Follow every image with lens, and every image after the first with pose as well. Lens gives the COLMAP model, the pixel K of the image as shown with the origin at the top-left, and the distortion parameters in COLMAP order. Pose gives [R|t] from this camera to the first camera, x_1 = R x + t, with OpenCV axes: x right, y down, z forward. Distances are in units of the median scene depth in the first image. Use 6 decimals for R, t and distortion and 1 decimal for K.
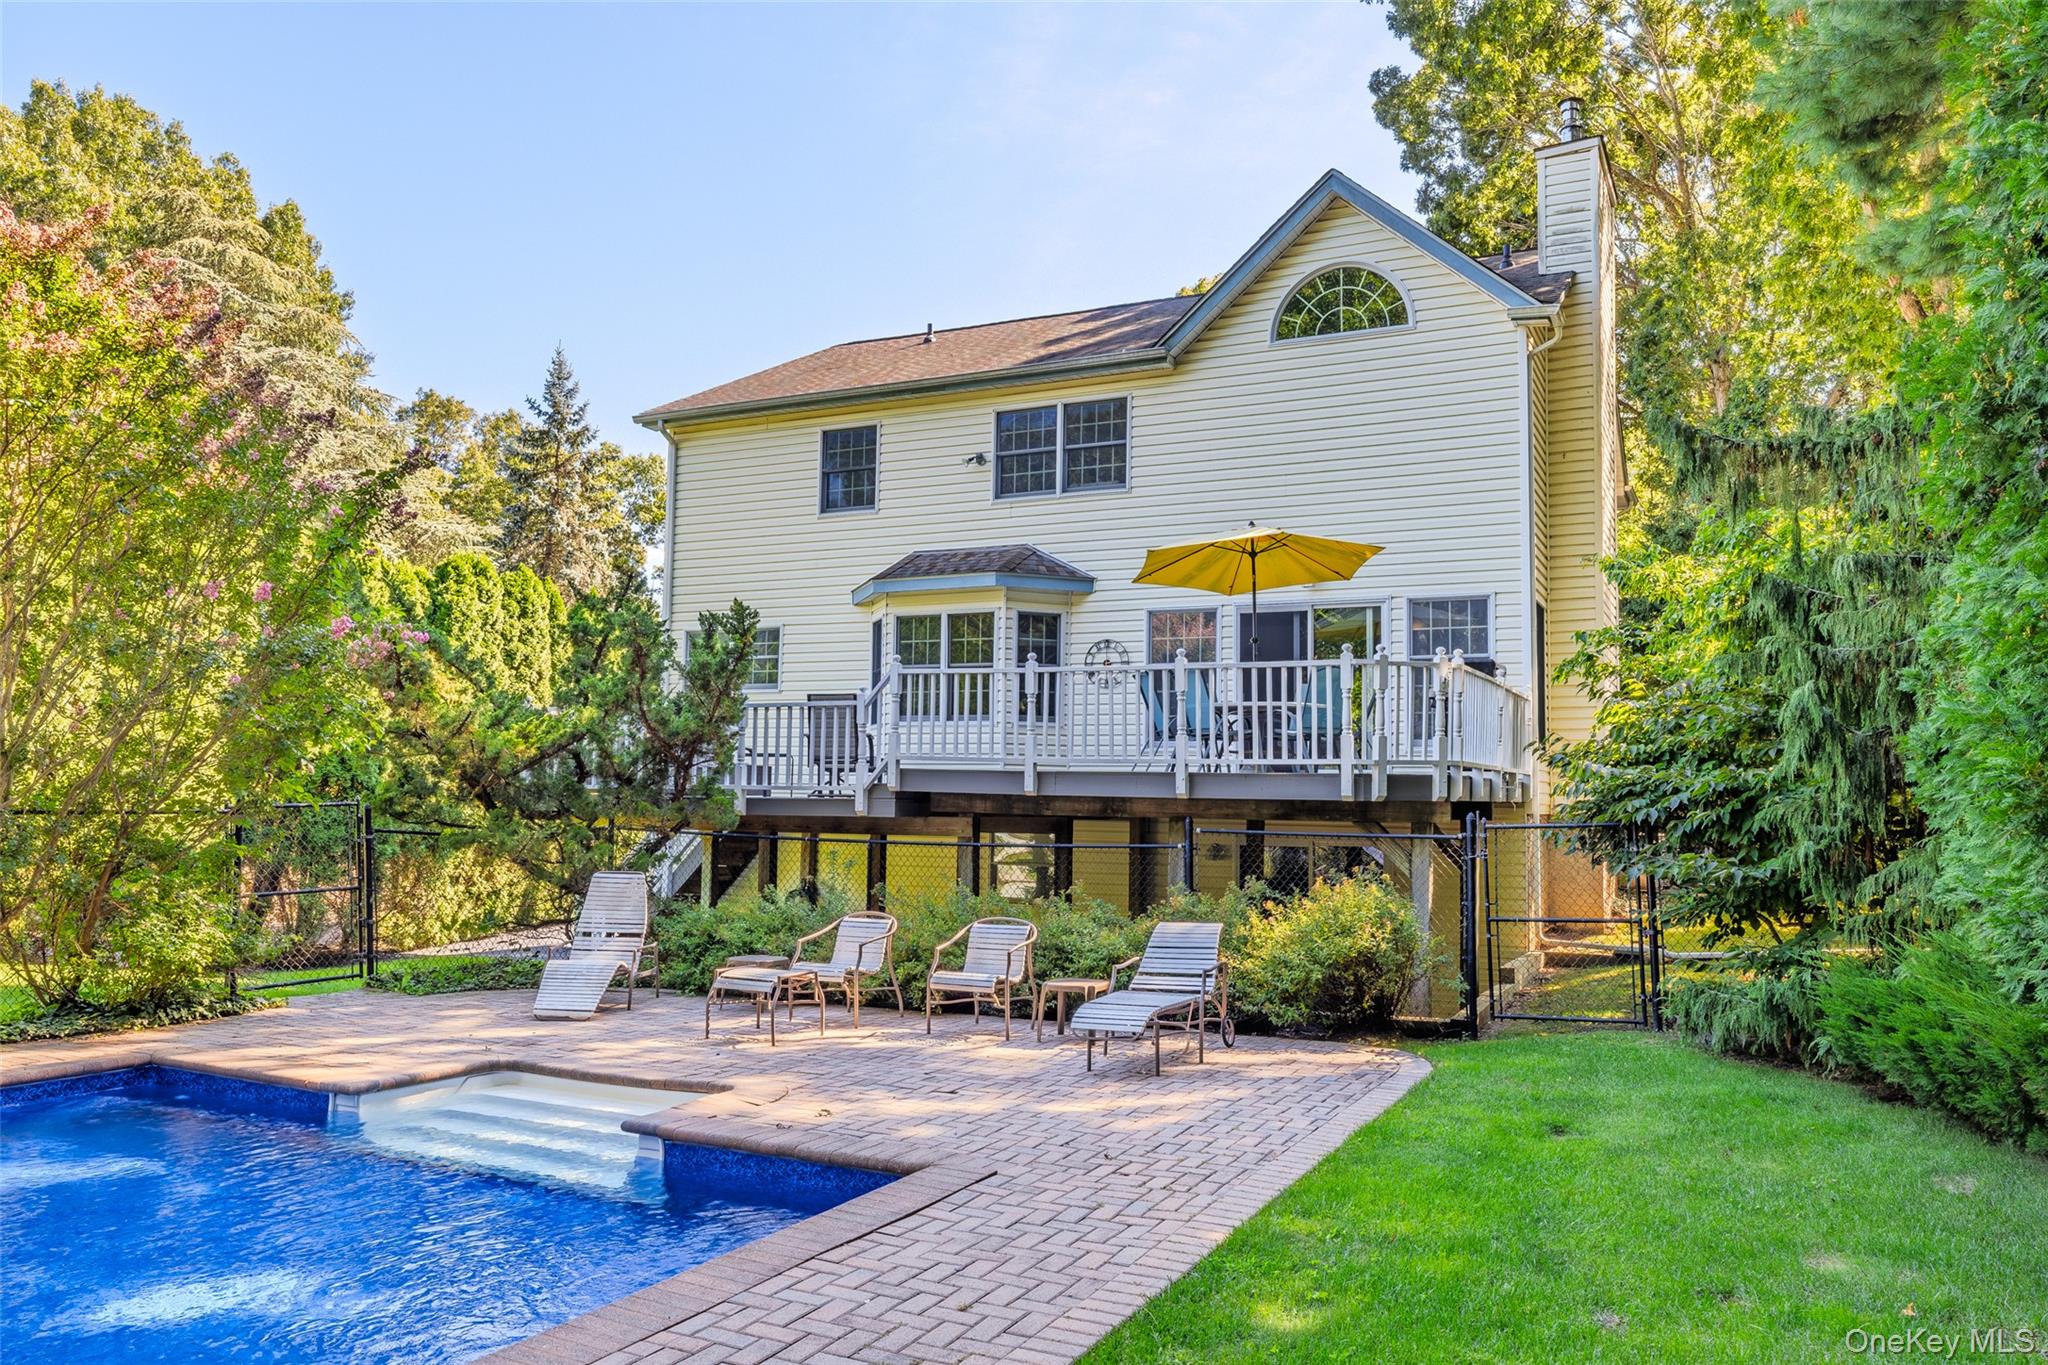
lens RADIAL K [[1518.1, 0, 994.8], [0, 1518.1, 676.1], [0, 0, 1]] dist [-0.000494, -0.000339]
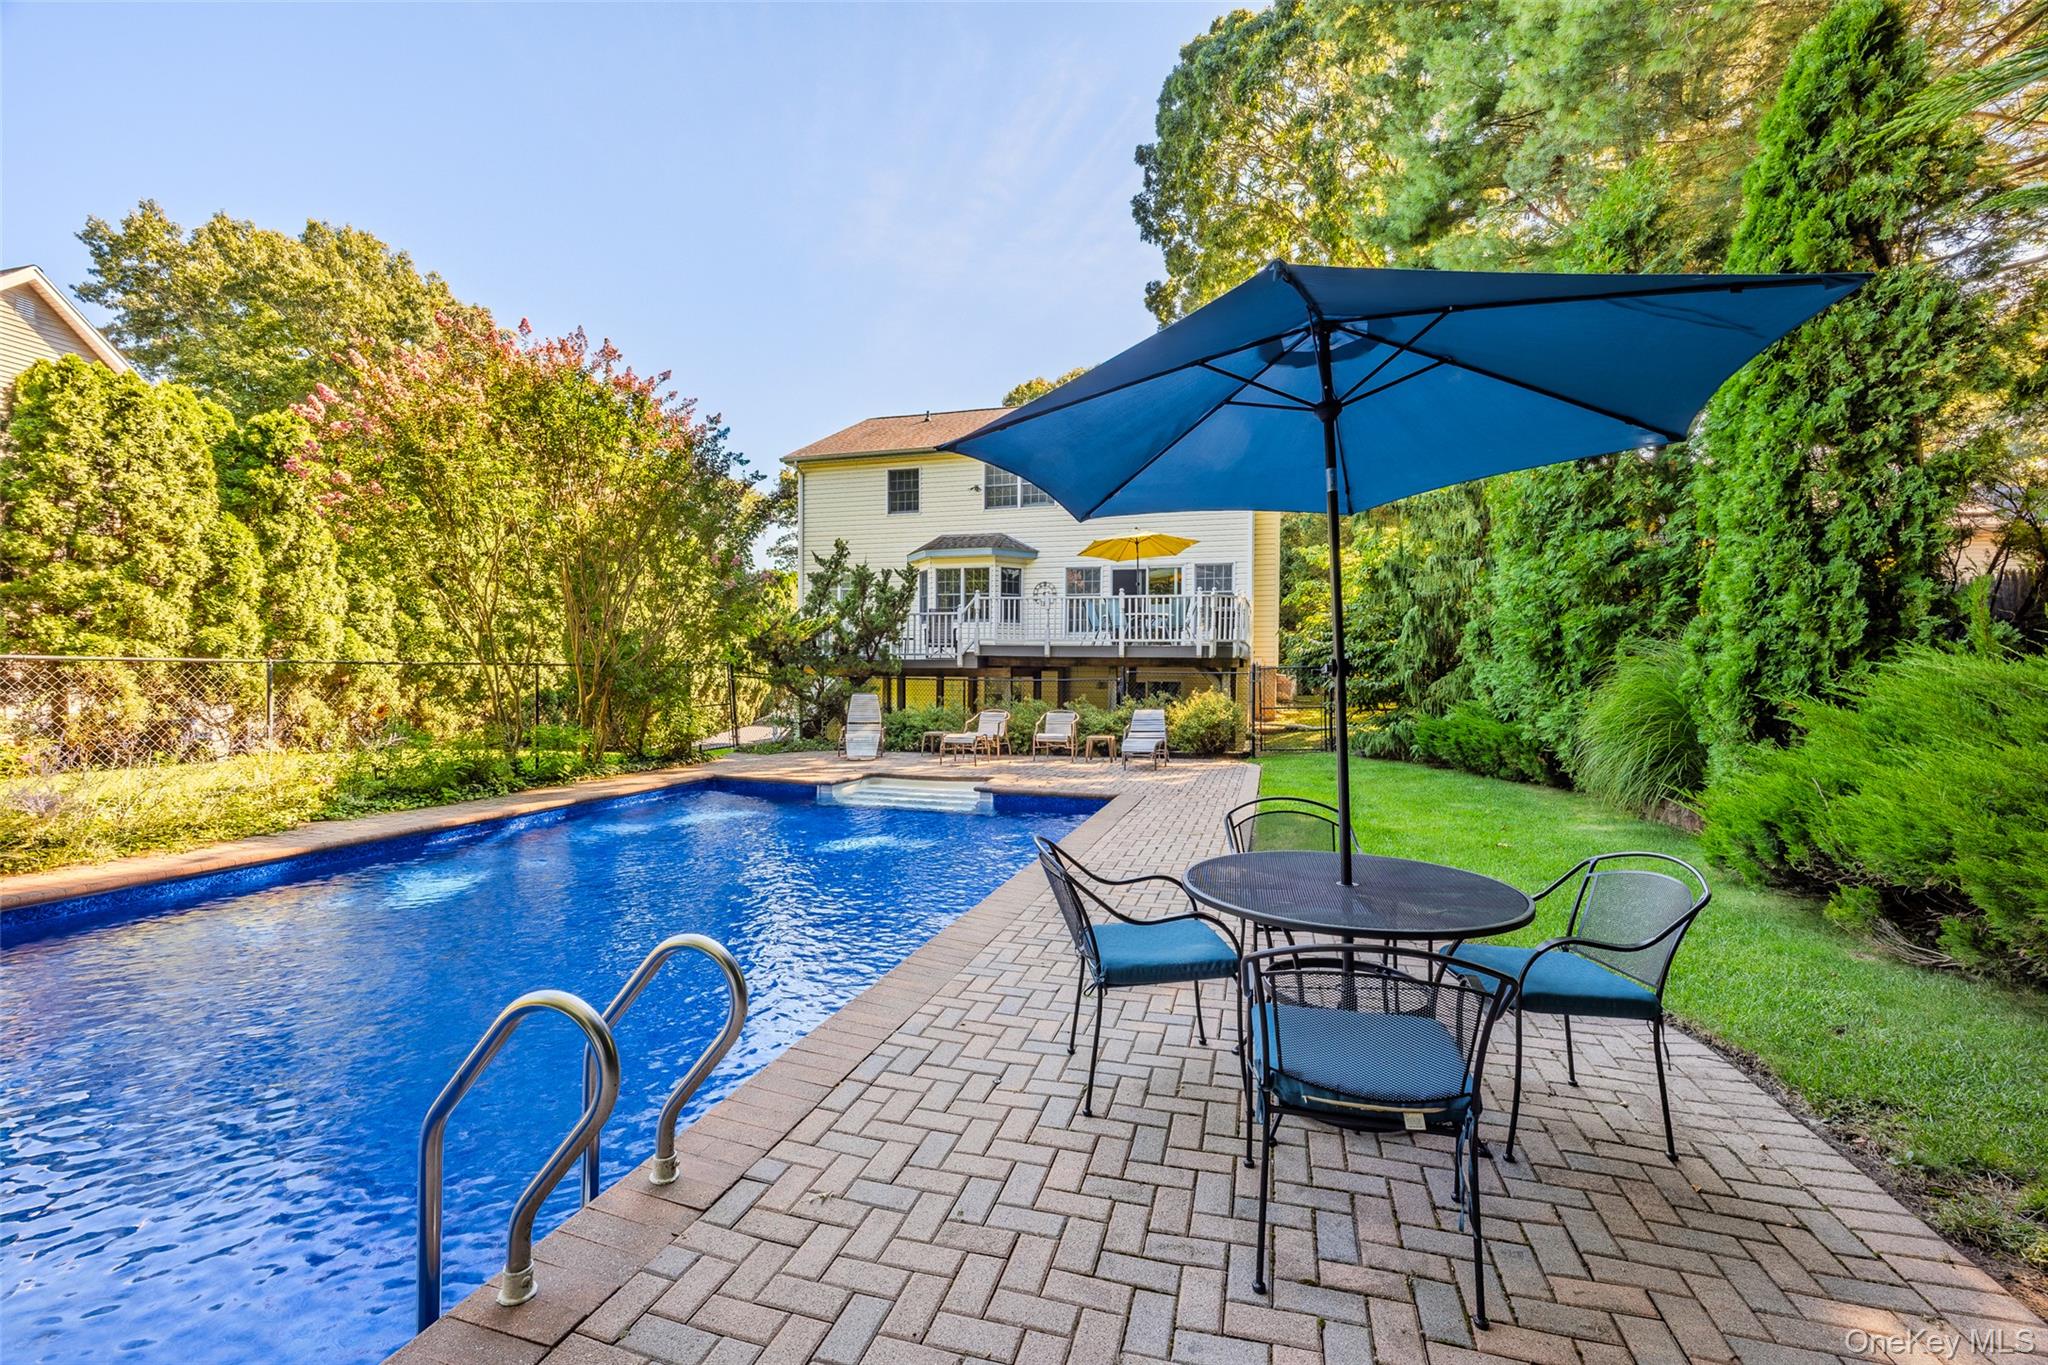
lens RADIAL K [[857.4, 0, 1019.9], [0, 857.4, 682.2], [0, 0, 1]] dist [-0.010397, 0.000666]
pose [[0.985864, -0.011809, 0.167133, -0.153741], [-0.004779, 0.995125, 0.098503, -0.003360], [-0.167482, -0.097909, 0.981001, -0.129094]]
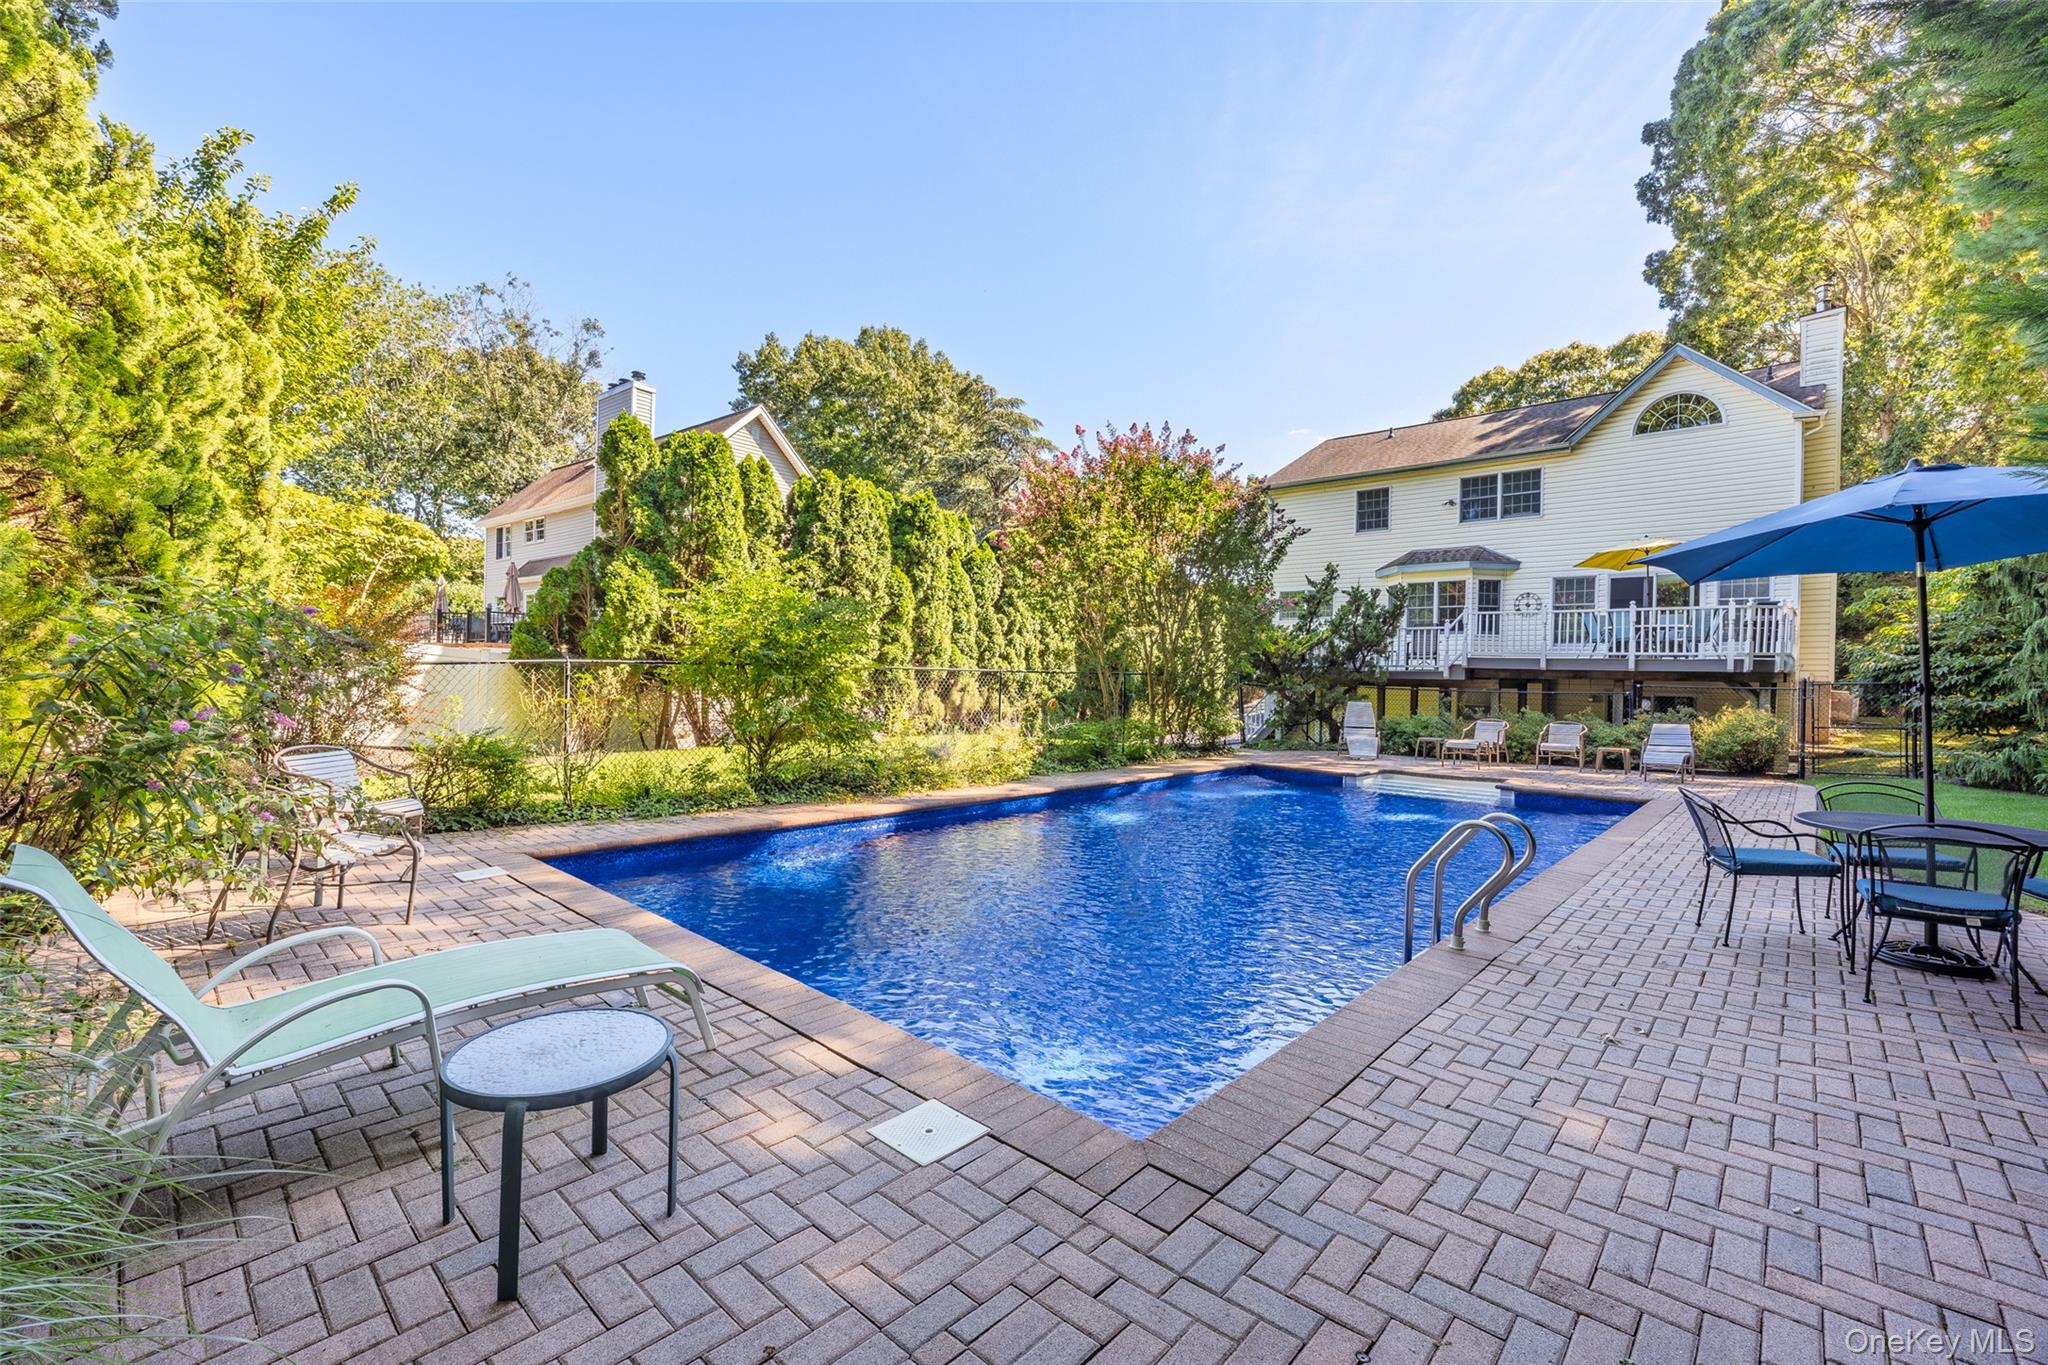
lens RADIAL K [[857.4, 0, 1029.1], [0, 857.4, 682.4], [0, 0, 1]] dist [-0.010397, 0.000666]
pose [[0.958203, 0.004665, -0.286053, -0.236169], [0.020810, 0.996082, 0.085952, -0.017124], [0.285333, -0.088312, 0.954351, -0.272033]]
